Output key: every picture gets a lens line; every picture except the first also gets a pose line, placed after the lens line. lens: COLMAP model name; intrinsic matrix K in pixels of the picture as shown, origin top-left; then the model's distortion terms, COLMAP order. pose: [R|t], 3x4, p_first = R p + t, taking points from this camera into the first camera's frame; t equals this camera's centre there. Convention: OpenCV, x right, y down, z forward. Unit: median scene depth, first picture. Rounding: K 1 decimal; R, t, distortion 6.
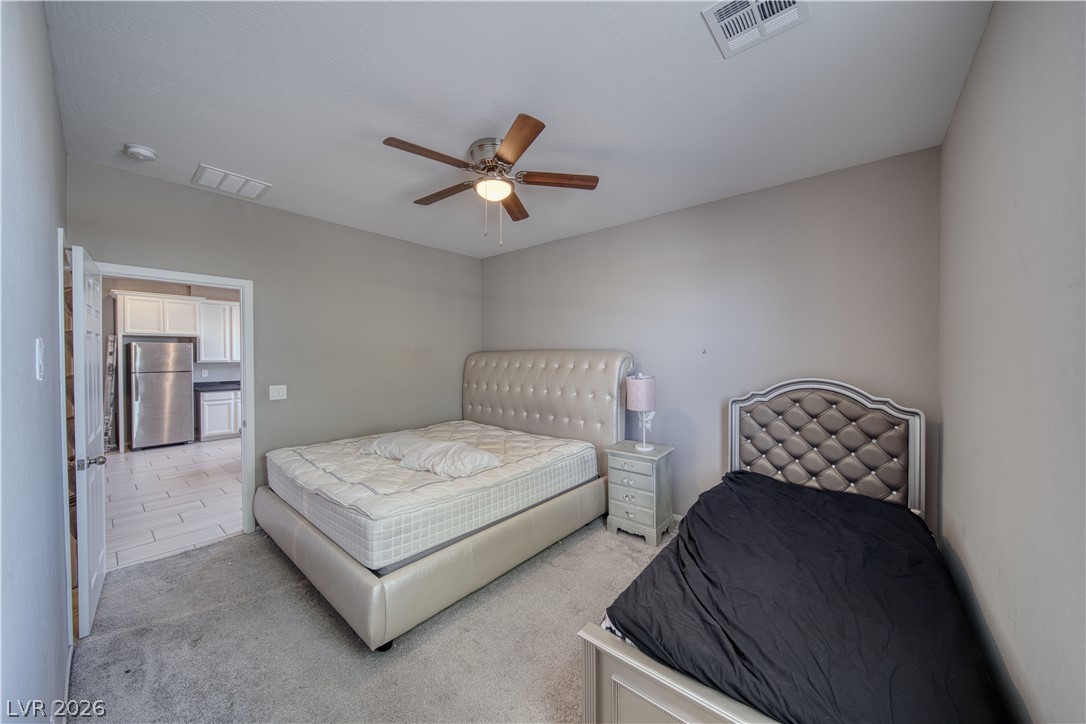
lens RADIAL K [[387.6, 0, 553.5], [0, 387.6, 360.0], [0, 0, 1]] dist [-0.002262, -0.000308]
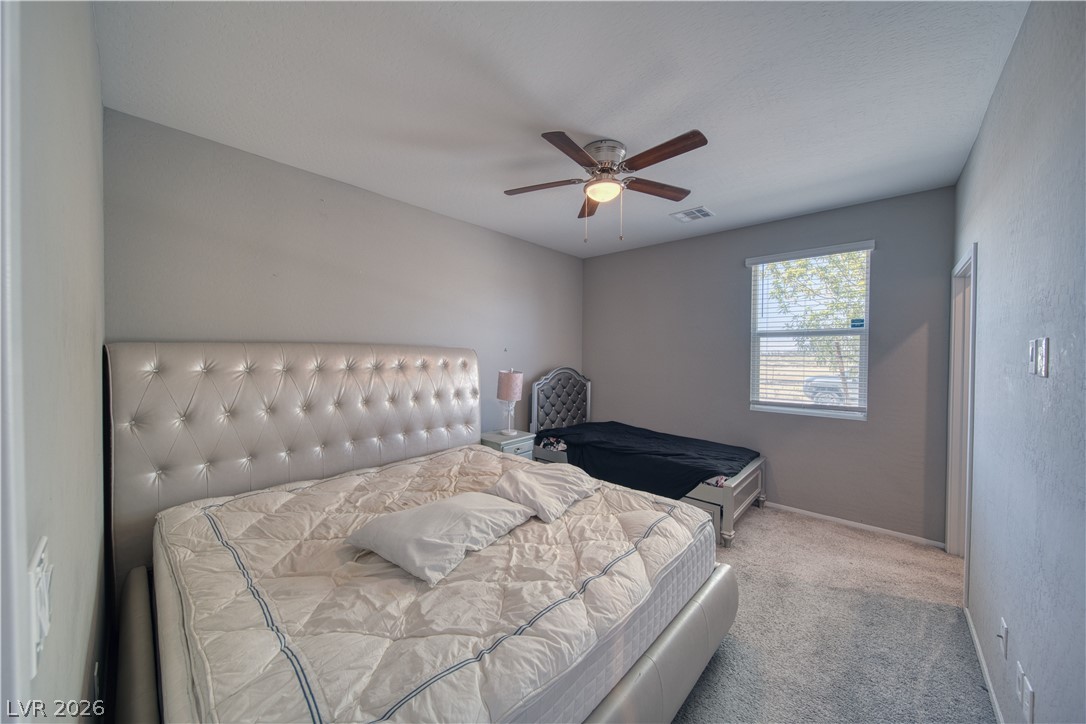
lens RADIAL K [[380.1, 0, 542.5], [0, 380.1, 358.8], [0, 0, 1]] dist [-0.001921, -0.000097]
pose [[0.038309, -0.000405, 0.999266, -0.976744], [0.010382, 0.999946, 0.000007, 0.011317], [-0.999212, 0.010374, 0.038311, 0.936212]]
